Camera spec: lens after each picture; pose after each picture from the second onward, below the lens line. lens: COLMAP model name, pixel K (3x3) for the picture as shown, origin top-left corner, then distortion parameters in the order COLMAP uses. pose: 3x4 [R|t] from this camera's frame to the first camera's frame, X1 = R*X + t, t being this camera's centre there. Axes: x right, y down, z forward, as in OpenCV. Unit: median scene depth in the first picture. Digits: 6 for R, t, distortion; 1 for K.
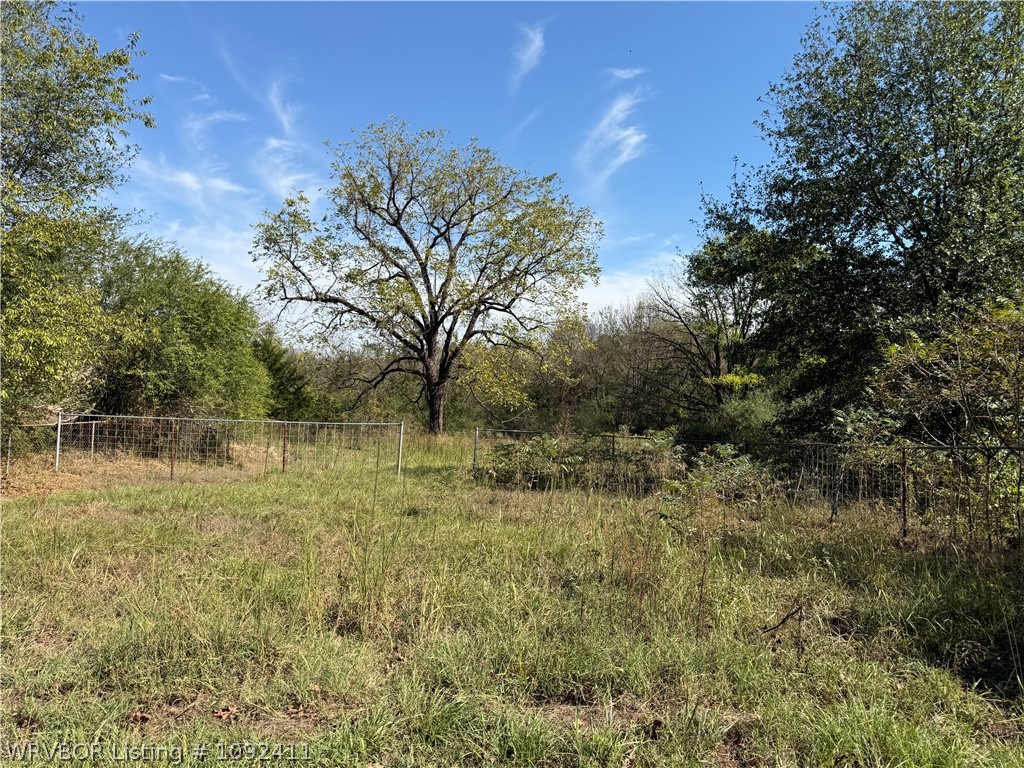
lens RADIAL K [[725.3, 0, 513.1], [0, 725.3, 383.7], [0, 0, 1]] dist [0.052832, -0.081303]
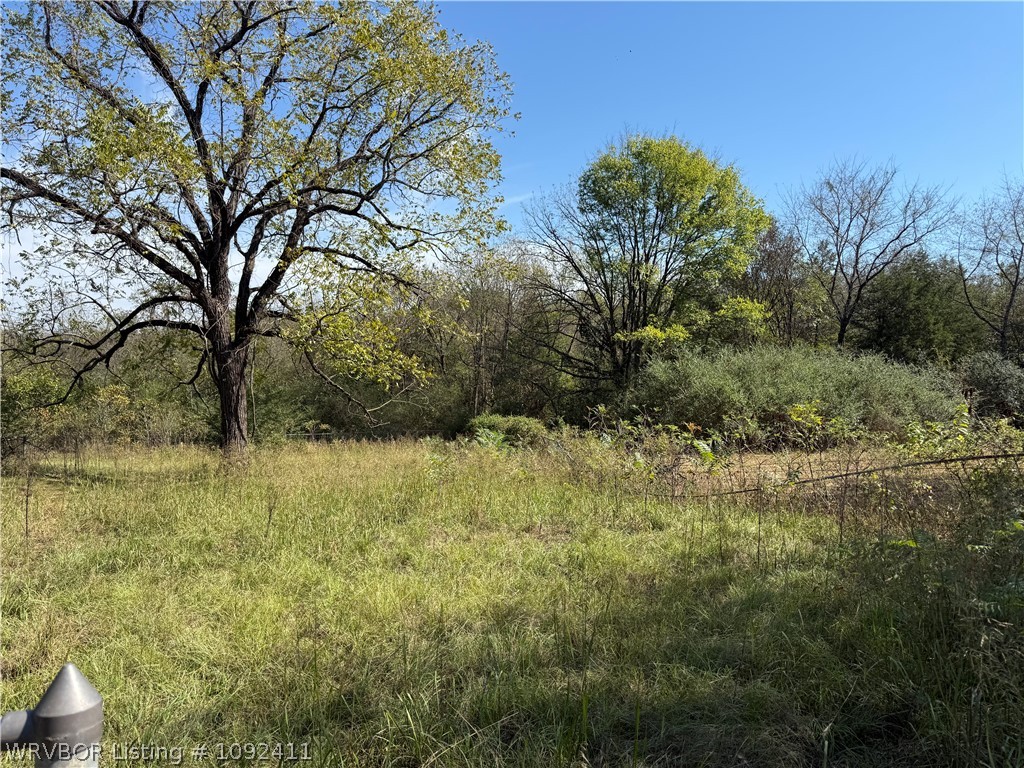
lens RADIAL K [[725.3, 0, 510.2], [0, 725.3, 387.7], [0, 0, 1]] dist [0.052832, -0.081303]
pose [[0.963525, -0.038980, 0.264765, -0.049624], [0.025837, 0.998263, 0.052947, 0.007459], [-0.266369, -0.044176, 0.962858, 0.414631]]
